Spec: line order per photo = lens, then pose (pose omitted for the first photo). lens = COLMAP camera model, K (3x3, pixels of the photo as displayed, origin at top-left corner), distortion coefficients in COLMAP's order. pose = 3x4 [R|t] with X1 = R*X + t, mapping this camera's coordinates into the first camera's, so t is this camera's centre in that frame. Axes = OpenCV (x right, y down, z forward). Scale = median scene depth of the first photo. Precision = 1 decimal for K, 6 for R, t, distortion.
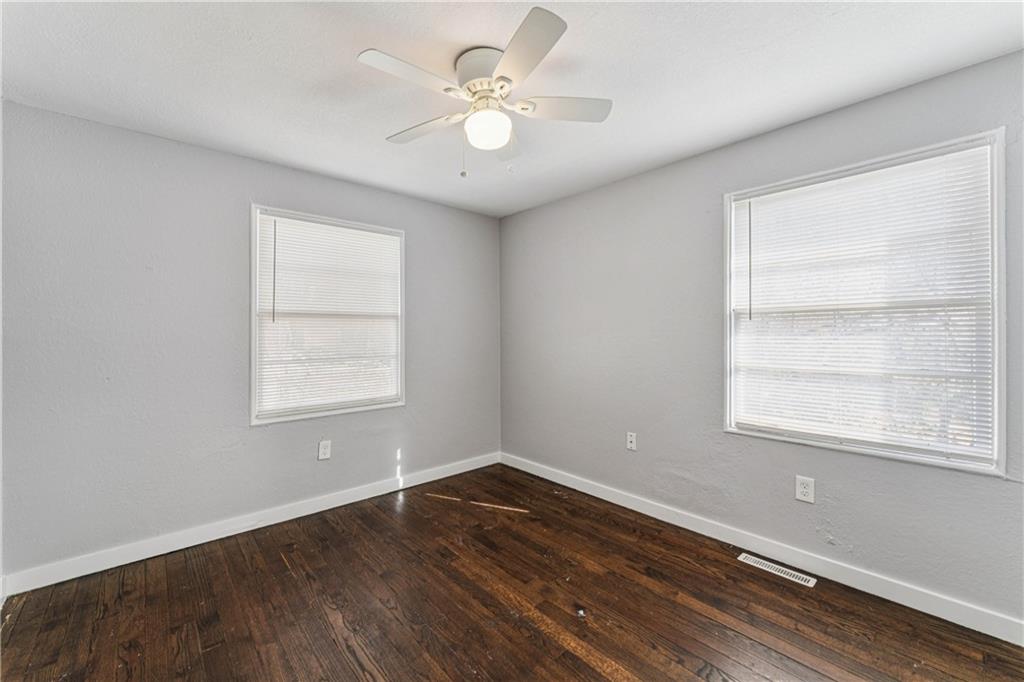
lens RADIAL K [[411.0, 0, 508.1], [0, 411.0, 331.0], [0, 0, 1]] dist [-0.001446, 0.000399]
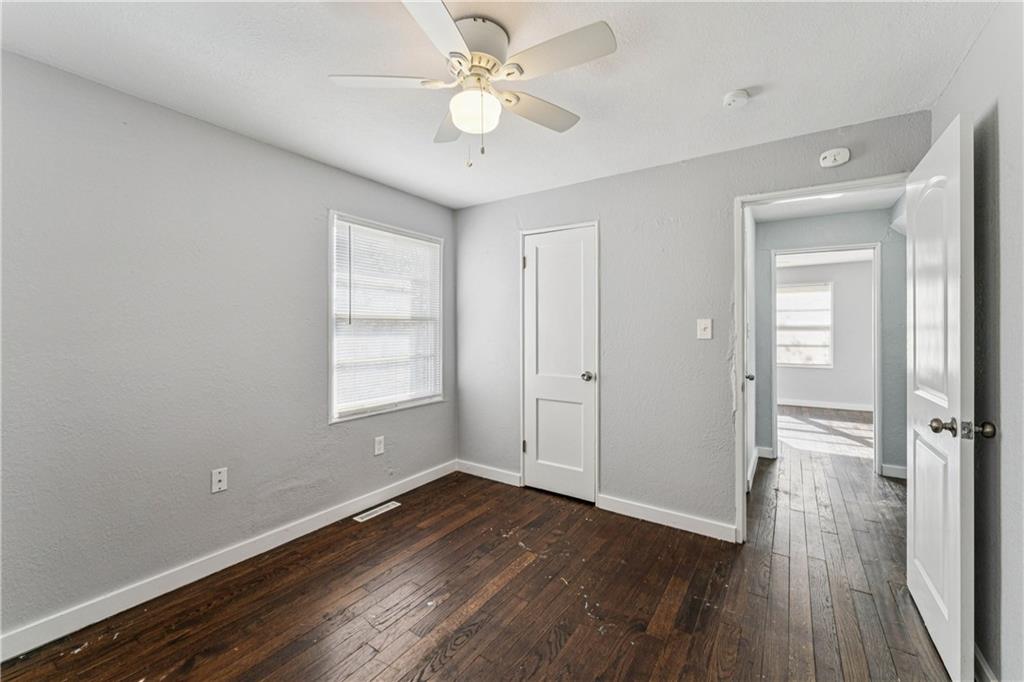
lens RADIAL K [[411.0, 0, 510.0], [0, 411.0, 337.2], [0, 0, 1]] dist [-0.001446, 0.000399]
pose [[-0.233161, -0.007768, 0.972407, -0.554185], [0.002685, 0.999959, 0.008632, 0.001510], [-0.972434, 0.004623, -0.233131, 0.659611]]
